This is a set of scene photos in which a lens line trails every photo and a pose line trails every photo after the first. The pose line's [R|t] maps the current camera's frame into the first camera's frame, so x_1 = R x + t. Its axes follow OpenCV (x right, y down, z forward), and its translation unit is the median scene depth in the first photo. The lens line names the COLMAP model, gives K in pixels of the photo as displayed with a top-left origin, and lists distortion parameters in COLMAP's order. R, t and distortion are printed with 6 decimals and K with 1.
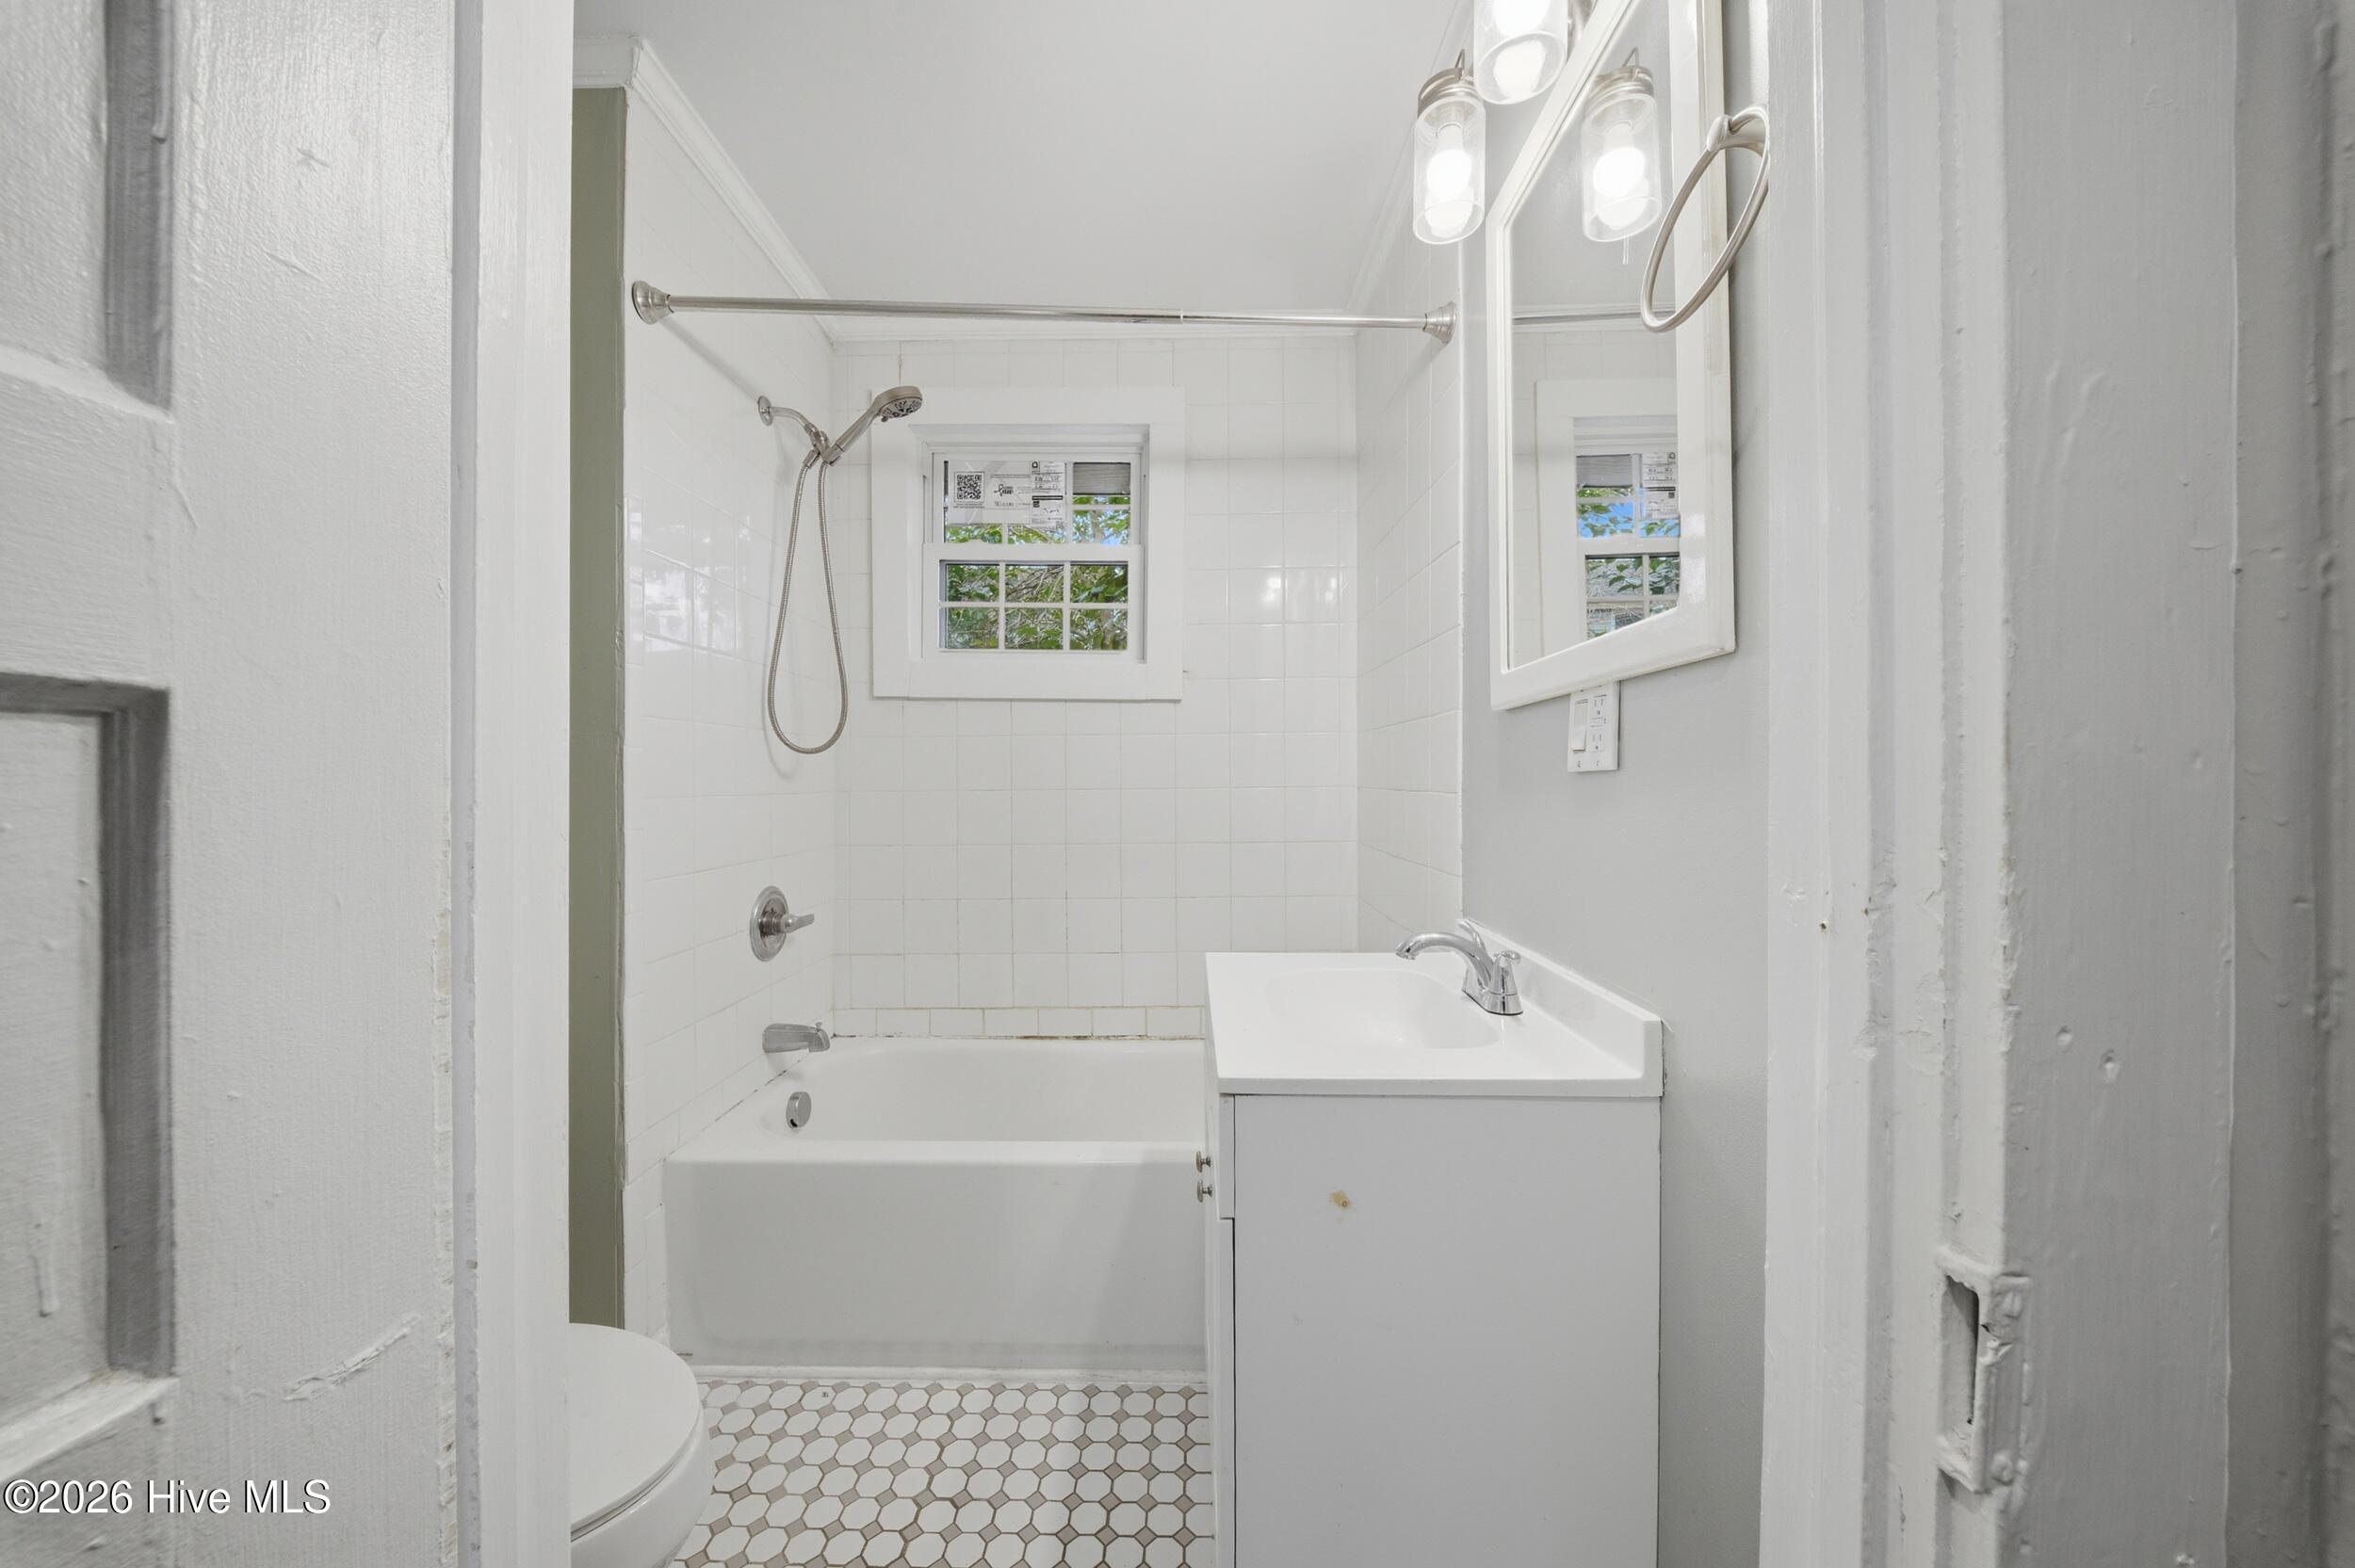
lens RADIAL K [[824.8, 0, 1177.5], [0, 824.8, 784.0], [0, 0, 1]] dist [0.000051, 0.000001]
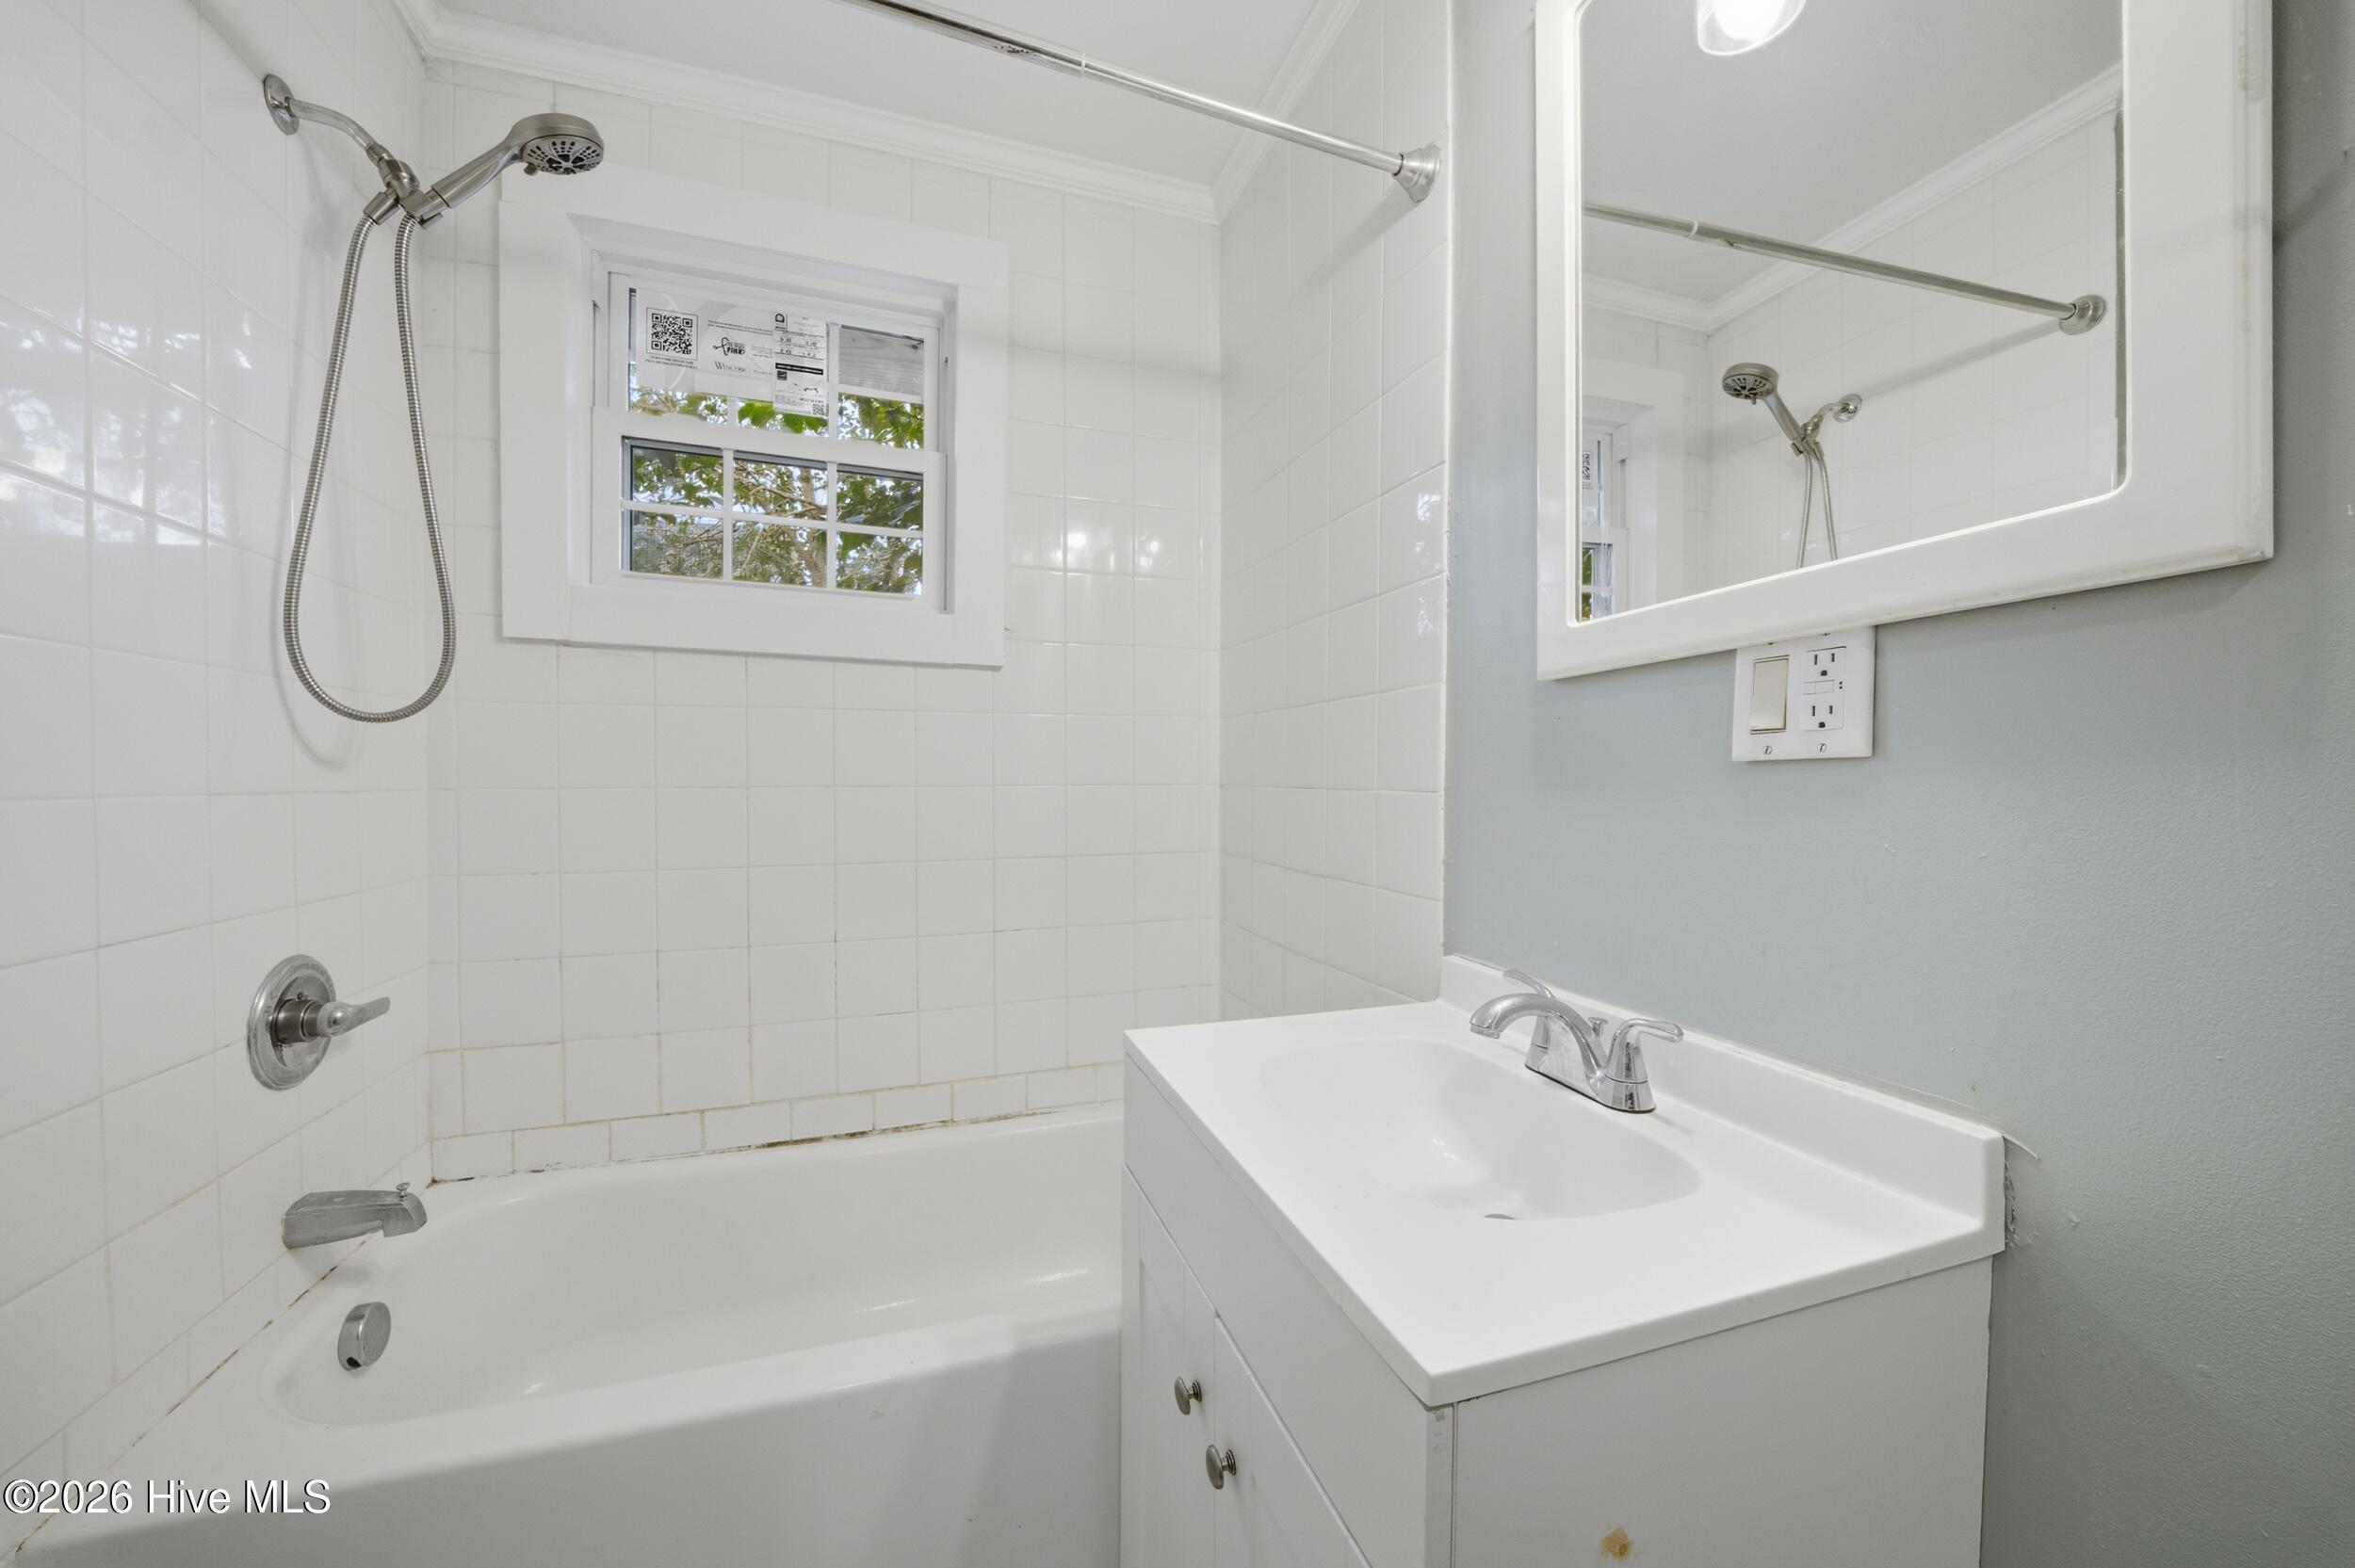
lens RADIAL K [[829.5, 0, 1161.5], [0, 829.5, 797.8], [0, 0, 1]] dist [-0.001056, -0.005070]
pose [[0.943314, -0.000673, 0.331900, -0.115801], [-0.005146, 0.999848, 0.016653, 0.003196], [-0.331861, -0.017417, 0.943168, 0.263000]]
